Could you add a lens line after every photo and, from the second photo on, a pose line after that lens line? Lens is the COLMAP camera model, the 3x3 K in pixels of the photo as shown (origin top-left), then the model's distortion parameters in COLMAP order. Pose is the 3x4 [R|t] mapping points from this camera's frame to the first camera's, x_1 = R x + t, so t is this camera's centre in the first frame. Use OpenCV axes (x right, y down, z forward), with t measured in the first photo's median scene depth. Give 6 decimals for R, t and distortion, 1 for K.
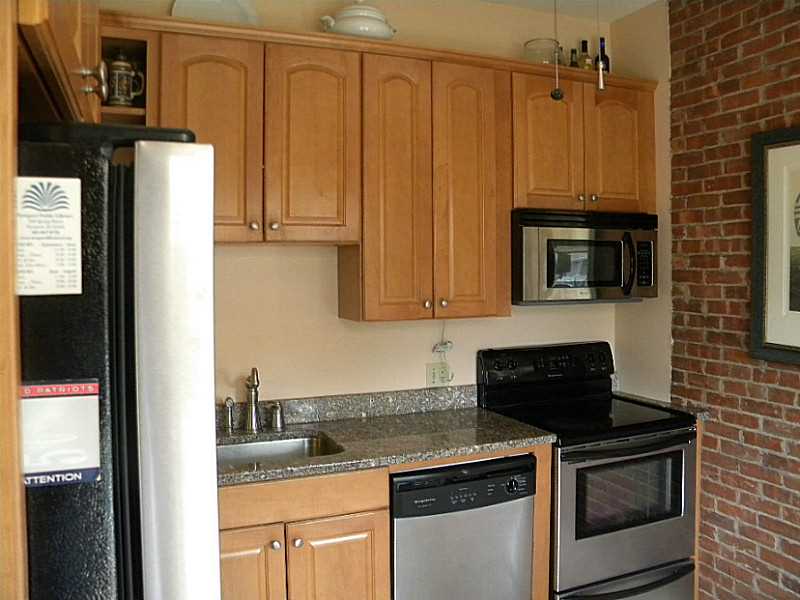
lens RADIAL K [[685.1, 0, 399.1], [0, 685.1, 298.5], [0, 0, 1]] dist [-0.171019, 0.142545]
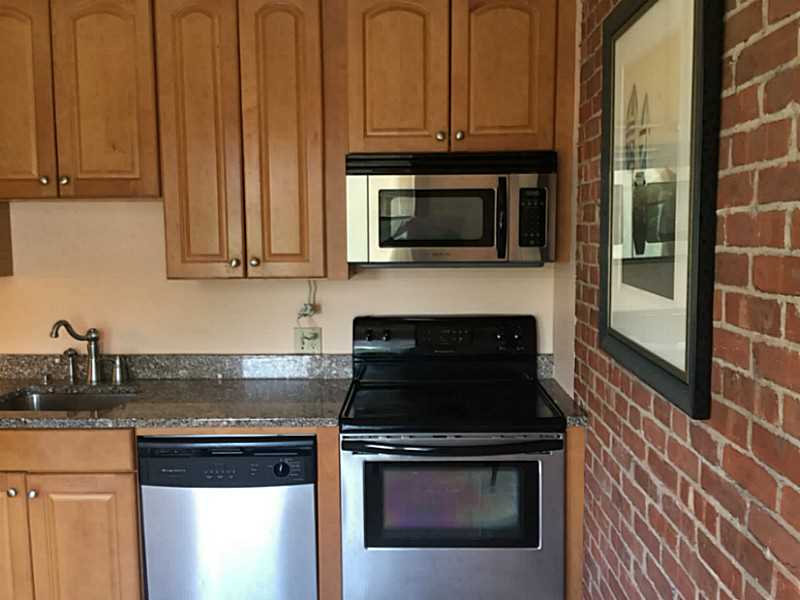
lens RADIAL K [[710.0, 0, 415.1], [0, 710.0, 305.8], [0, 0, 1]] dist [0.062190, -0.073293]
pose [[0.911411, 0.046994, -0.408805, 0.645877], [-0.018981, 0.997201, 0.072317, -0.007842], [0.411059, -0.058152, 0.909752, 0.209152]]
